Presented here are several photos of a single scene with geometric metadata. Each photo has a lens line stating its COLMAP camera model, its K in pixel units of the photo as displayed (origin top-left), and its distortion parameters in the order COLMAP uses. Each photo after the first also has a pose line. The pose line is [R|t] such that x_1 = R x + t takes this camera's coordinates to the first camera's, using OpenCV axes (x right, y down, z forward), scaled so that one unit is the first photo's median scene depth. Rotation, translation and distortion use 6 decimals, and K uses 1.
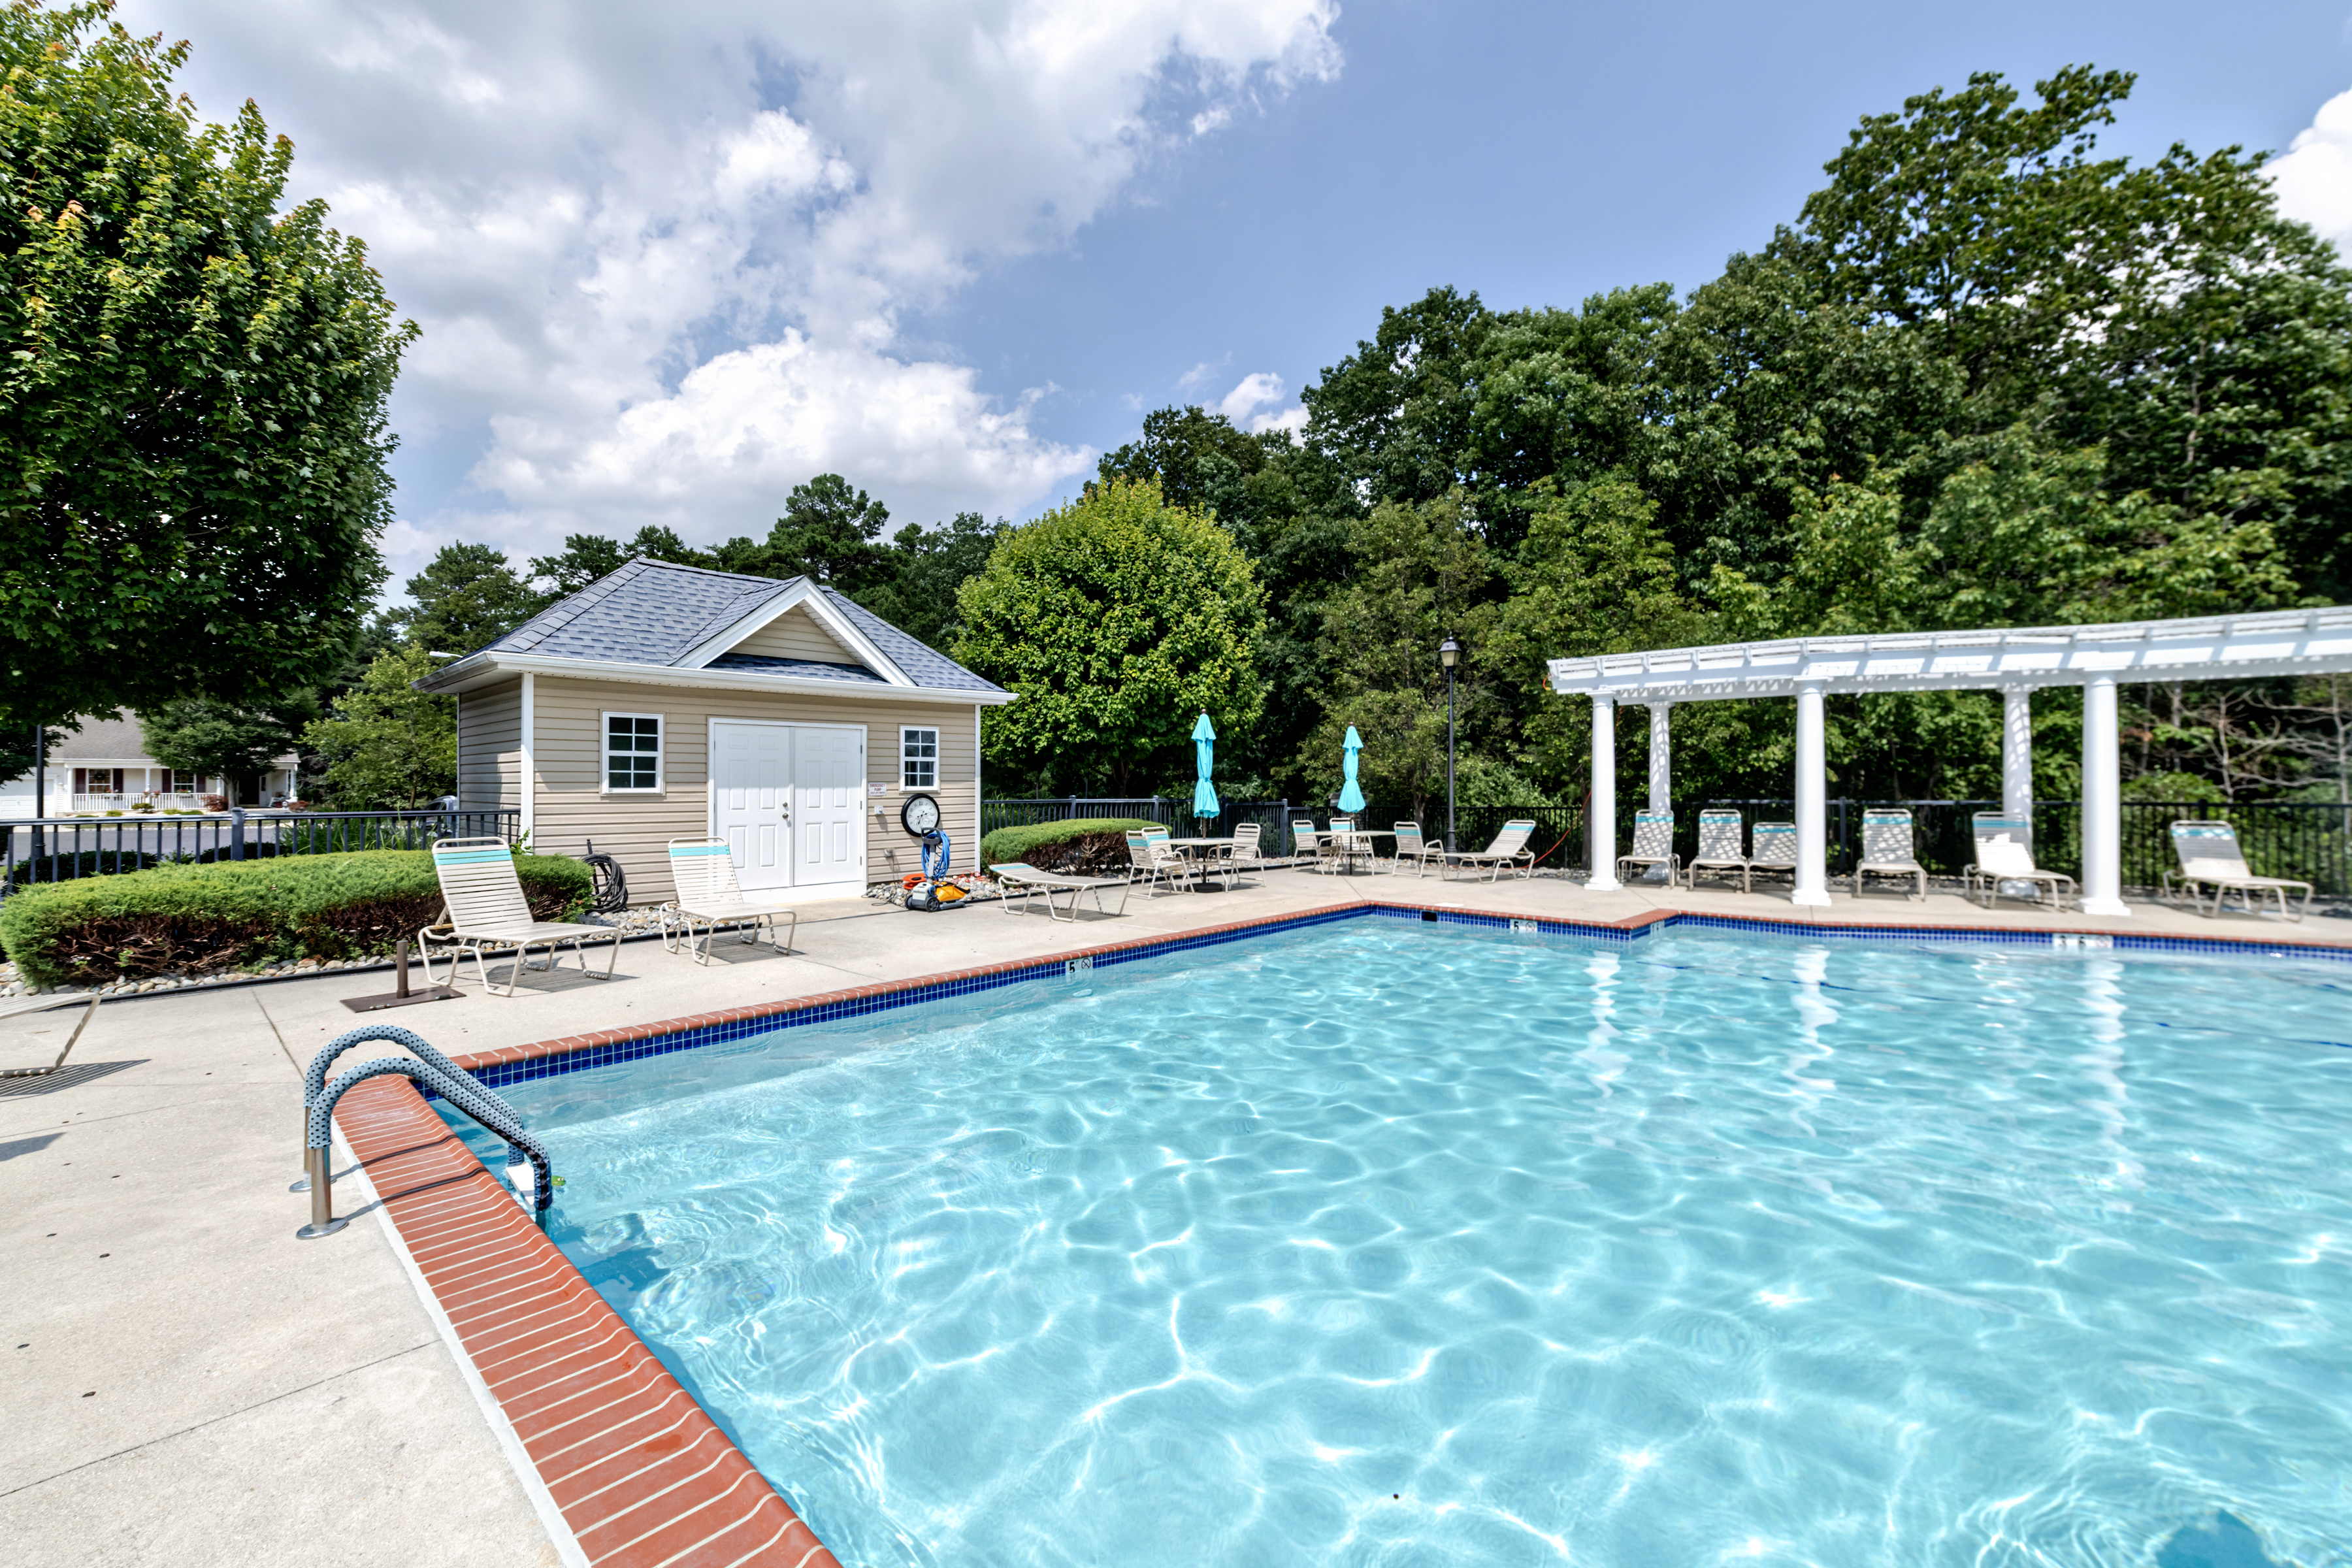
lens RADIAL K [[947.5, 0, 1218.1], [0, 947.5, 781.9], [0, 0, 1]] dist [0.001986, -0.008947]
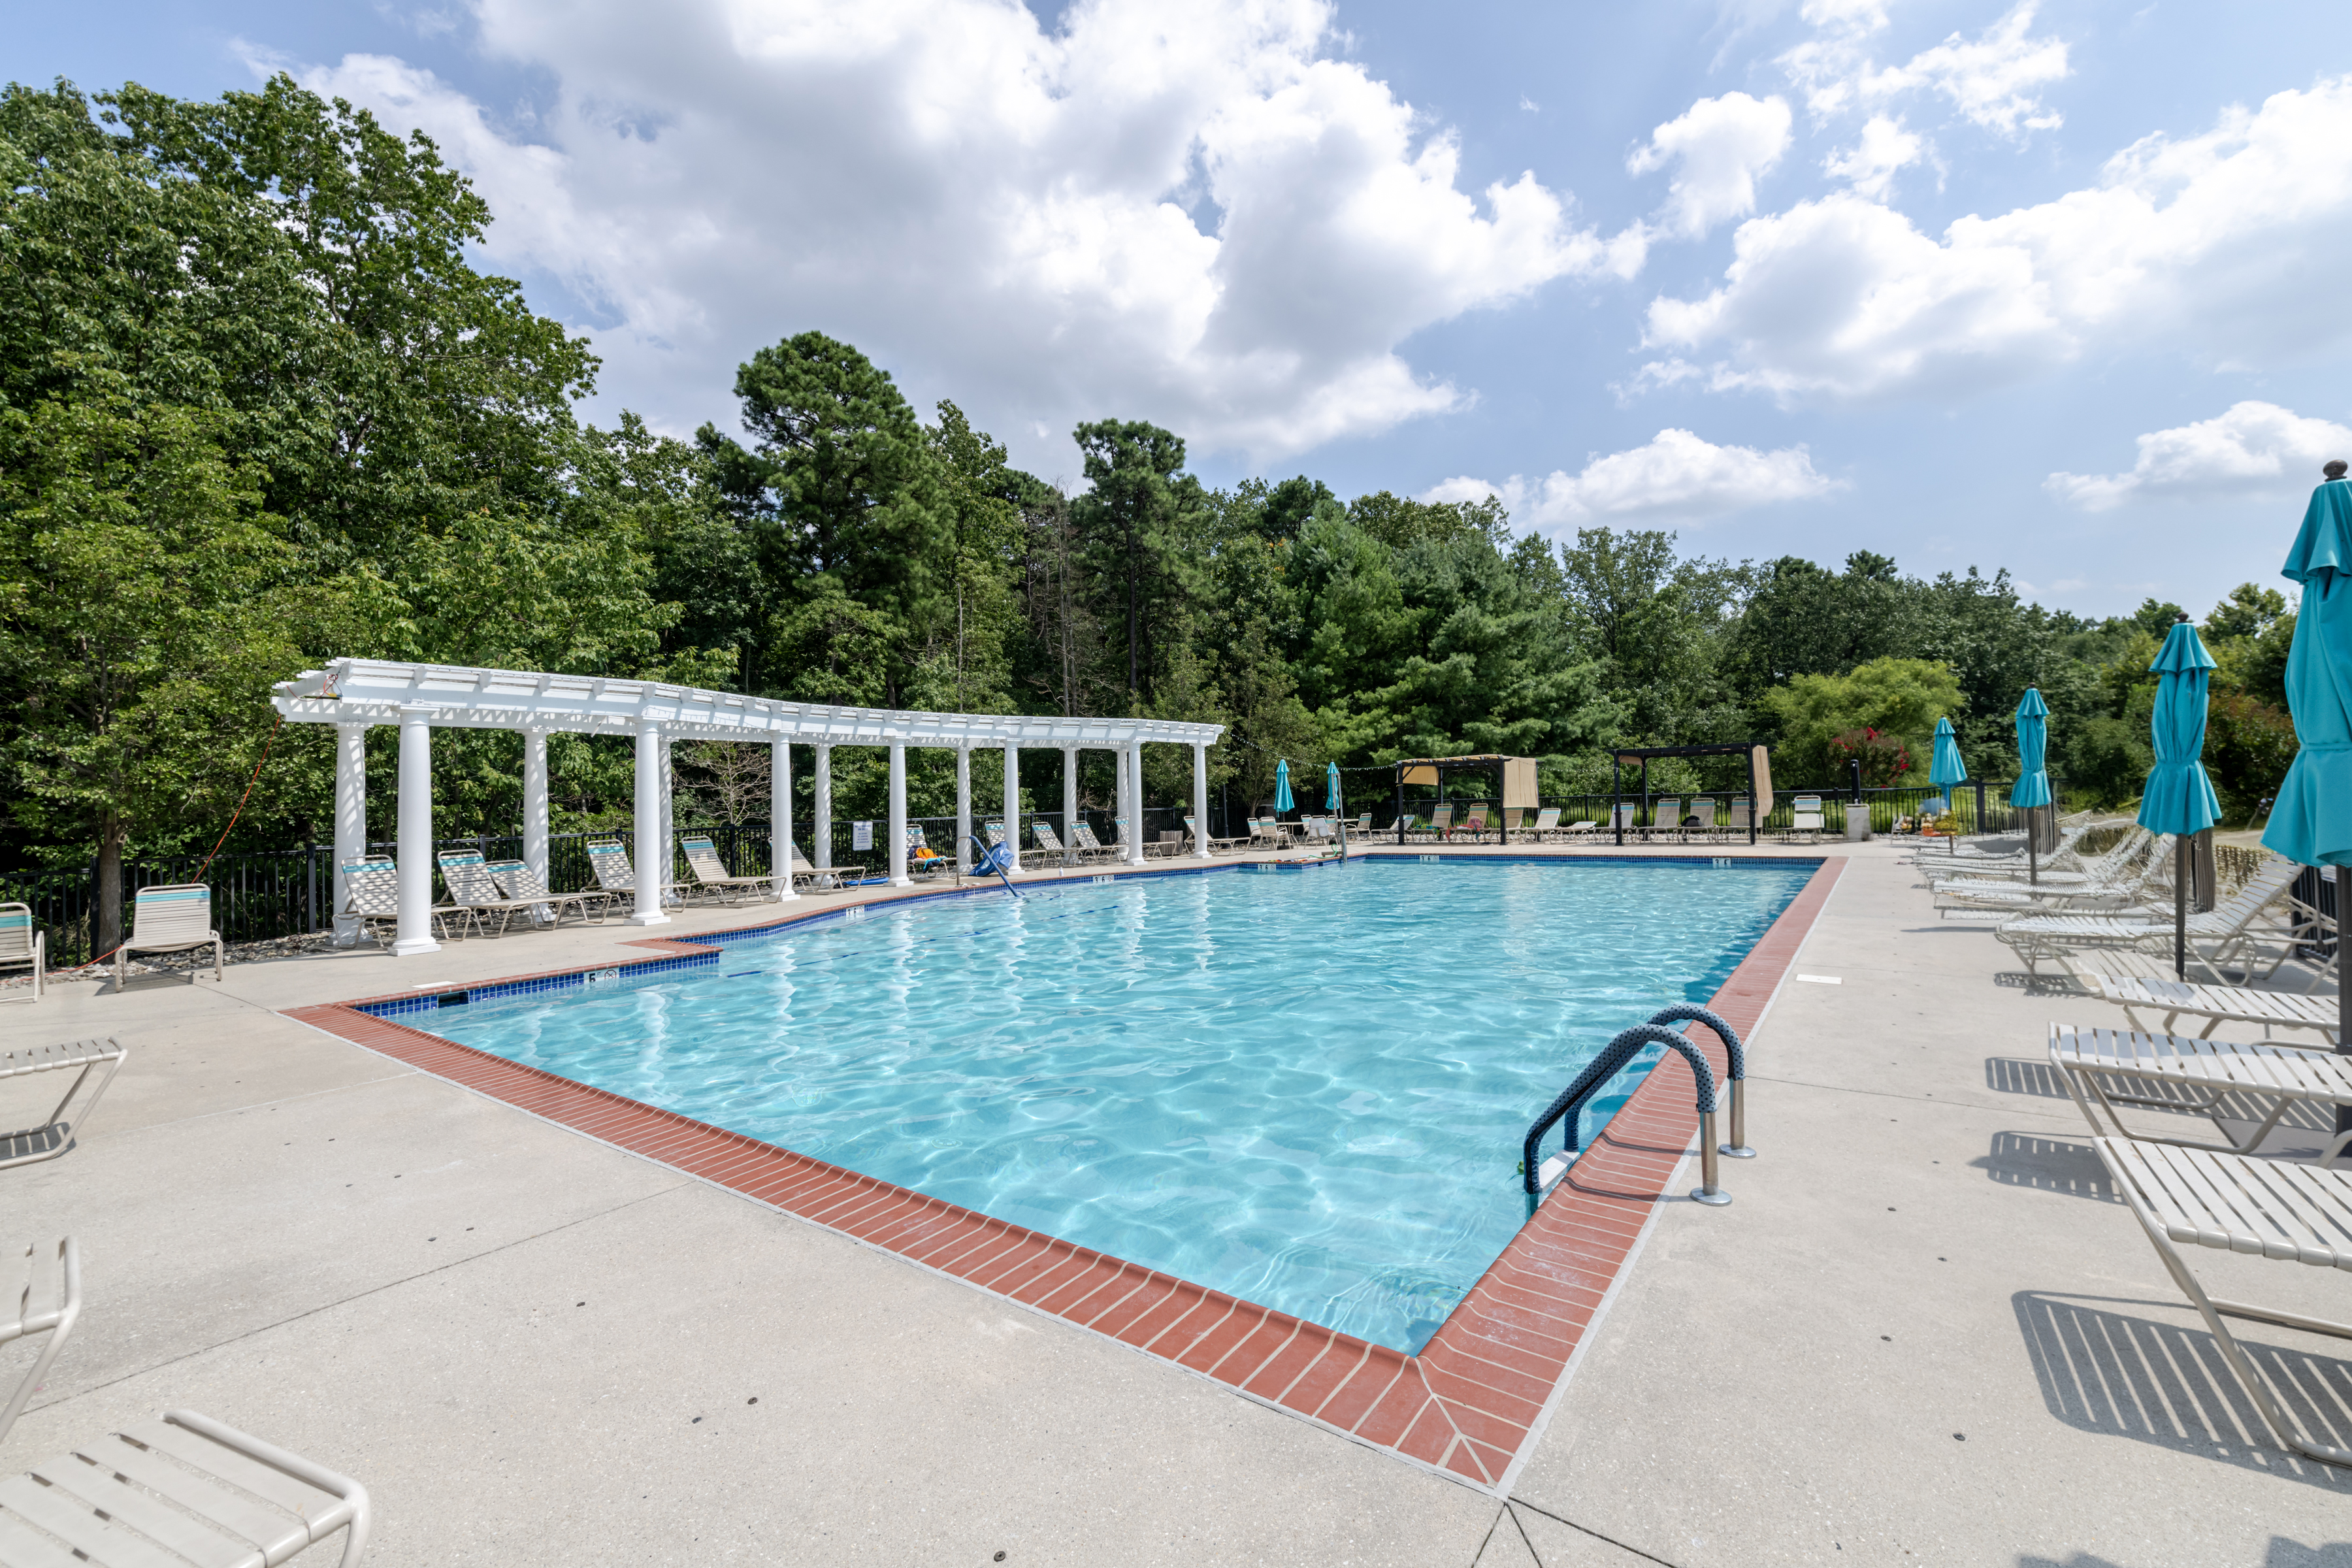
lens RADIAL K [[947.5, 0, 1218.1], [0, 947.5, 781.9], [0, 0, 1]] dist [0.001986, -0.008947]
pose [[-0.098050, 0.021599, 0.994947, -0.627255], [0.027599, 0.999439, -0.018976, 0.004045], [-0.994799, 0.025599, -0.098591, 0.526981]]
